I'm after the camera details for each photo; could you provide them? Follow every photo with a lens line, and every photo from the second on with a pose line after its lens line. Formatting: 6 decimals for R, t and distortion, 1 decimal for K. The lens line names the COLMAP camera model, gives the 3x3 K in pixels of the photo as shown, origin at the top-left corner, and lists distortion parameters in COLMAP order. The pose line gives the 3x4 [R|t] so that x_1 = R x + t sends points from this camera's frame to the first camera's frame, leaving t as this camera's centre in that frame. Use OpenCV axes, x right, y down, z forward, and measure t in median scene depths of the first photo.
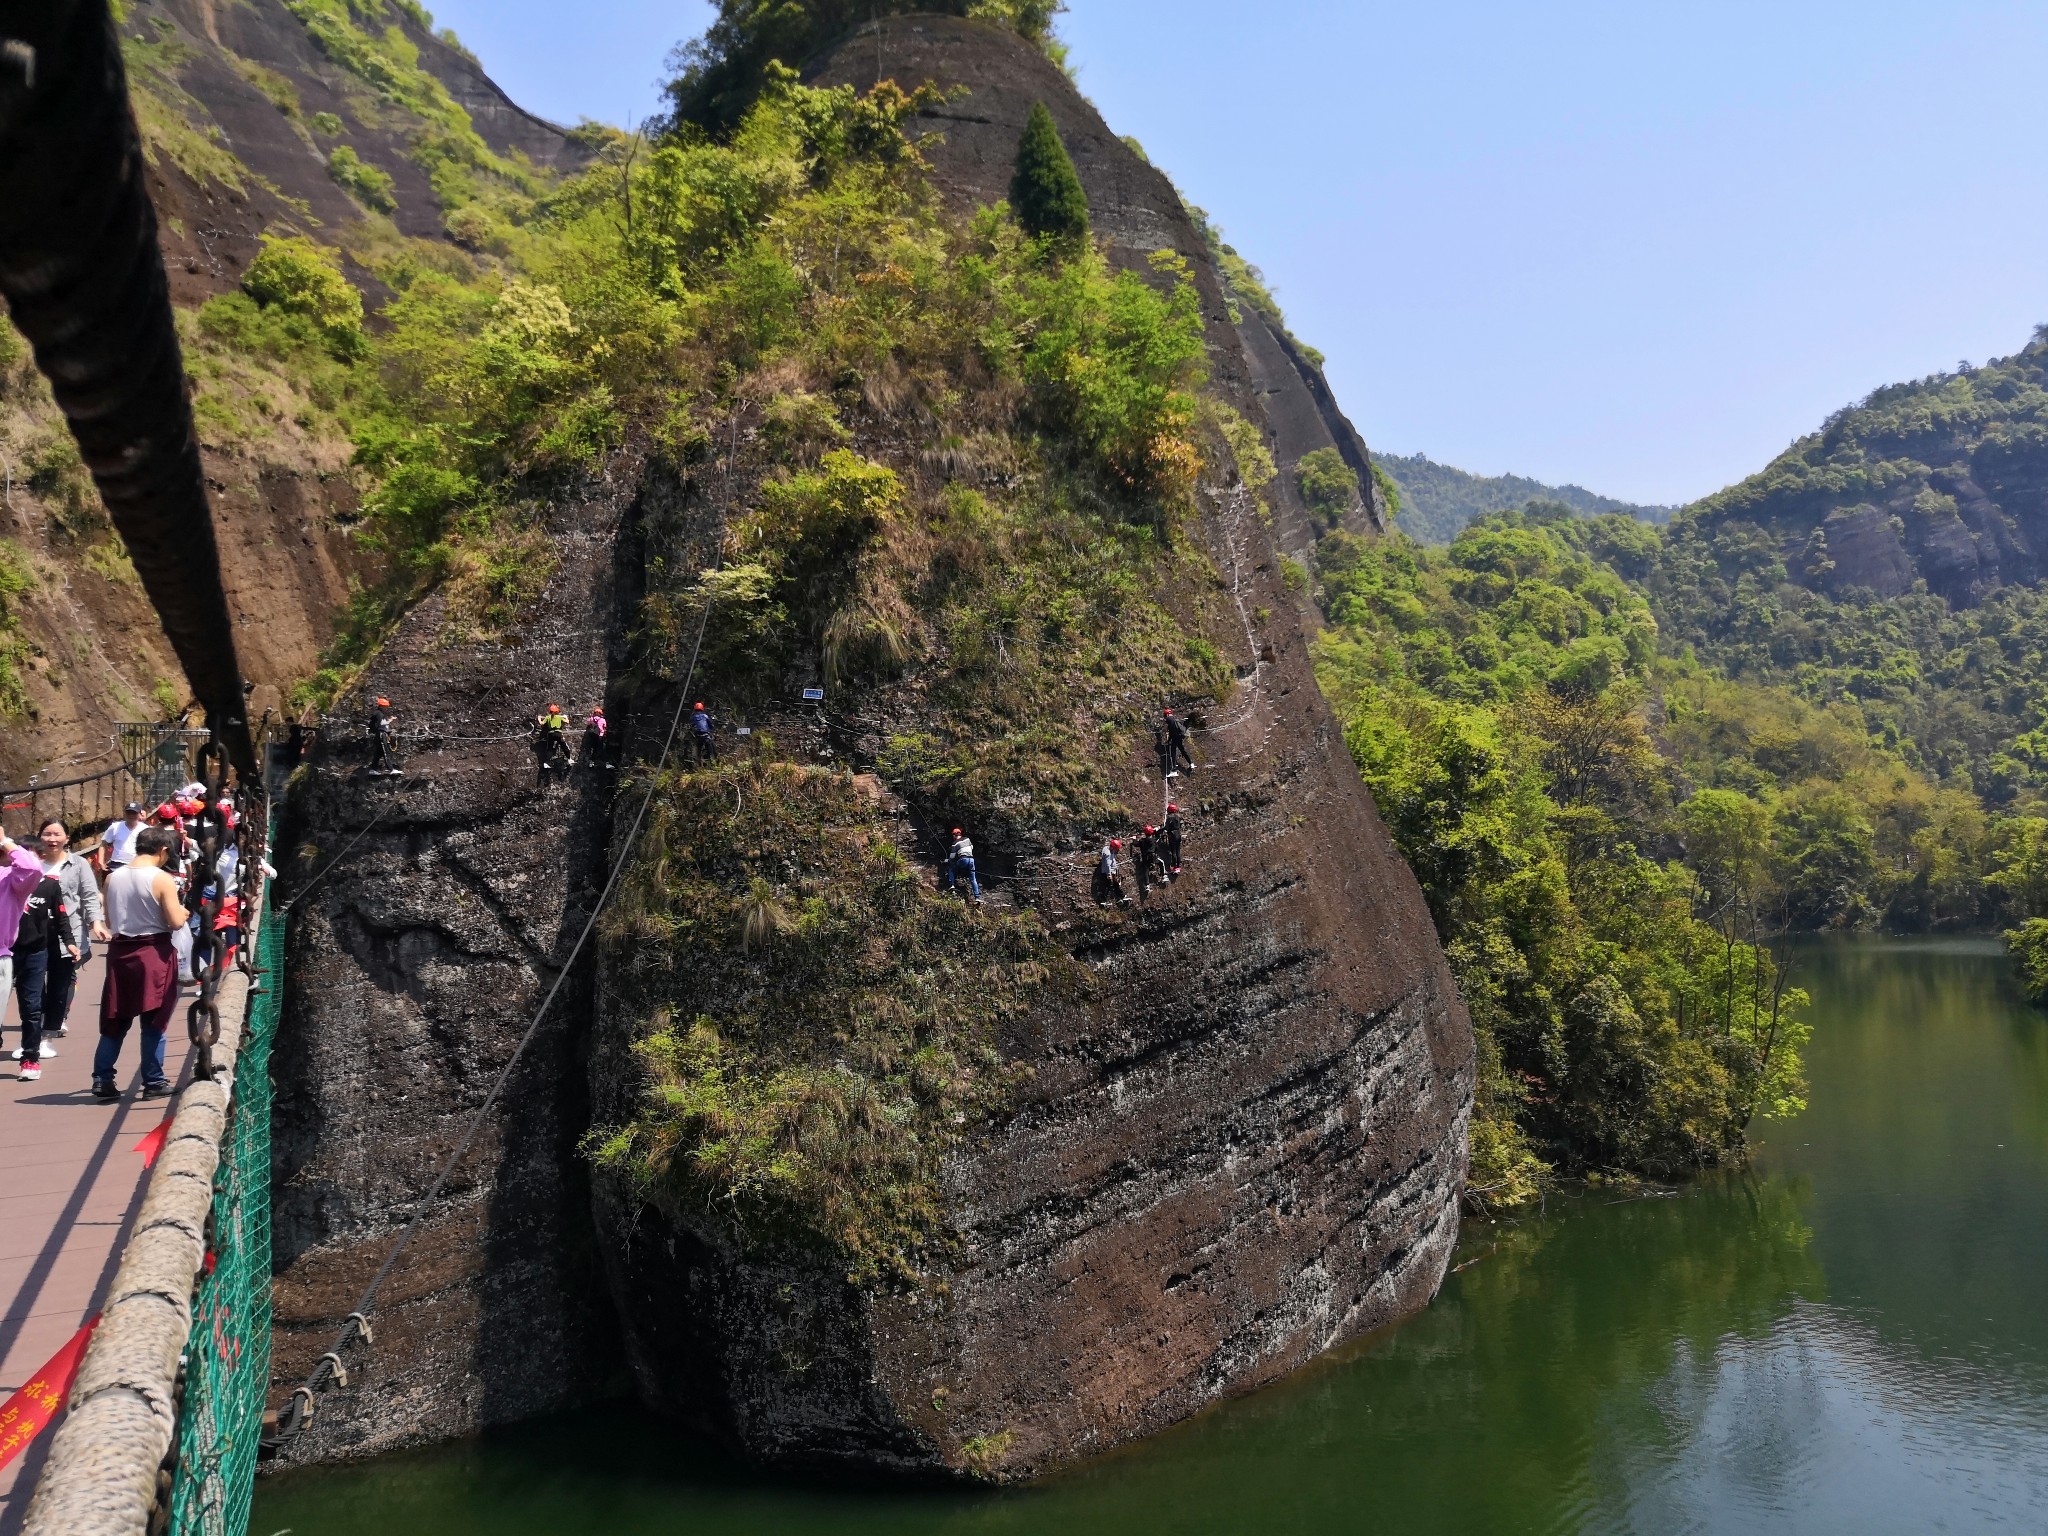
lens RADIAL K [[1612.1, 0, 1024.0], [0, 1612.1, 768.0], [0, 0, 1]] dist [0.001248, 0.001766]
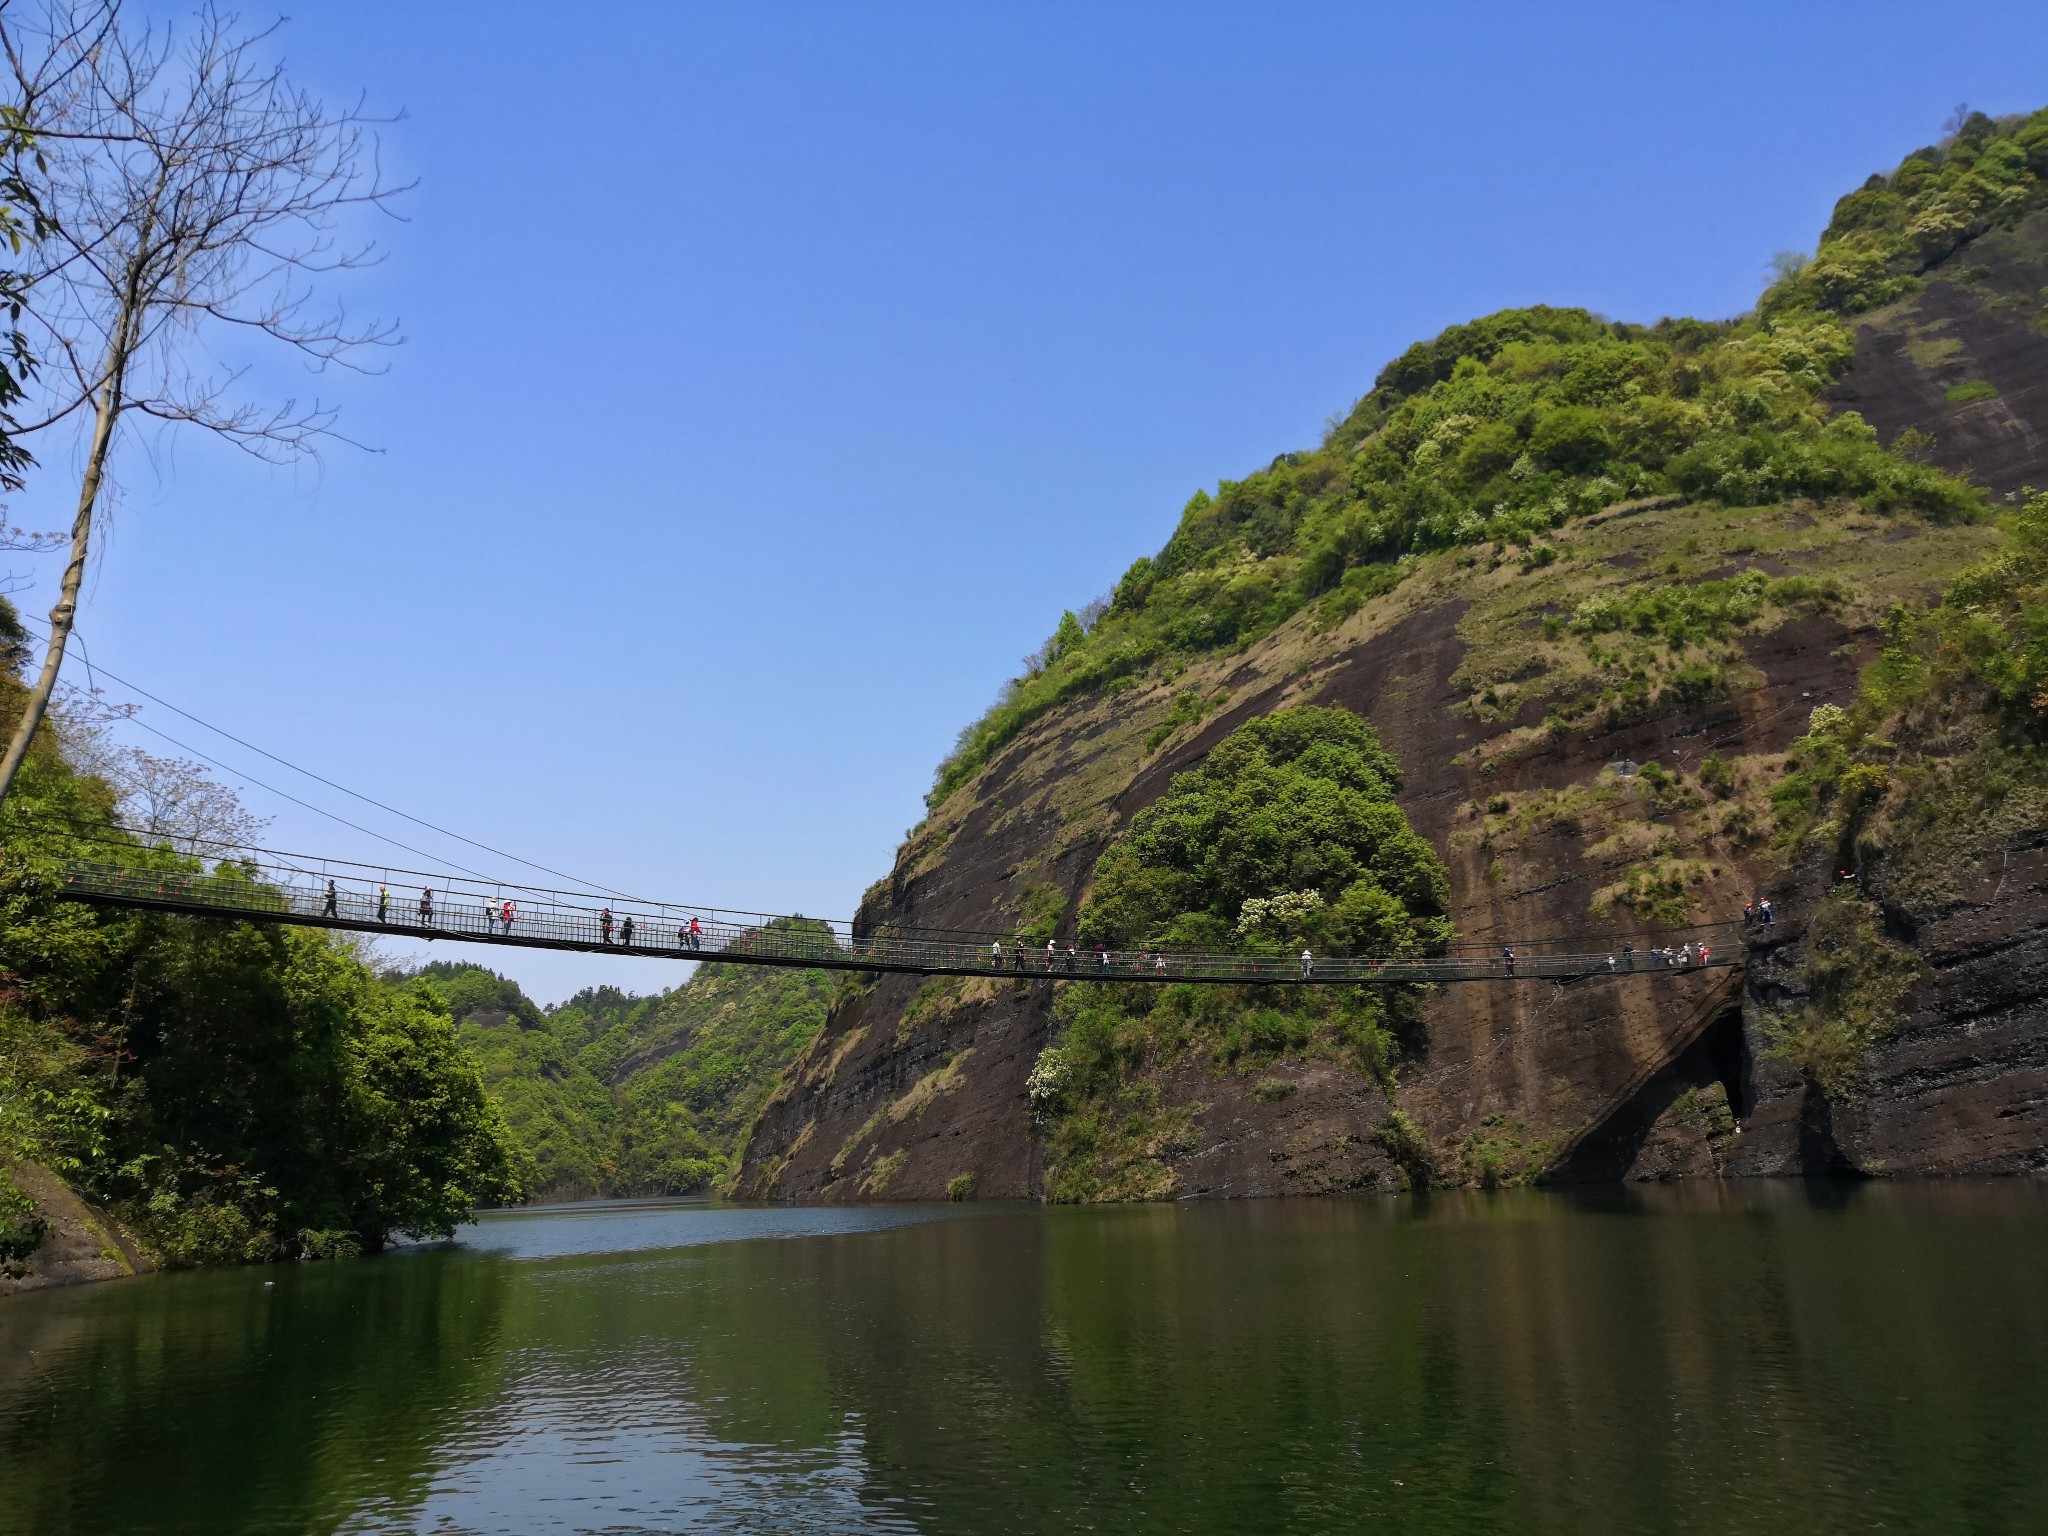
lens RADIAL K [[1612.1, 0, 1024.0], [0, 1612.1, 768.0], [0, 0, 1]] dist [0.001248, 0.001766]
pose [[0.139674, -0.233904, -0.962175, 2.112337], [0.105617, 0.969676, -0.220396, 0.211194], [0.984549, -0.070838, 0.160143, -0.602355]]
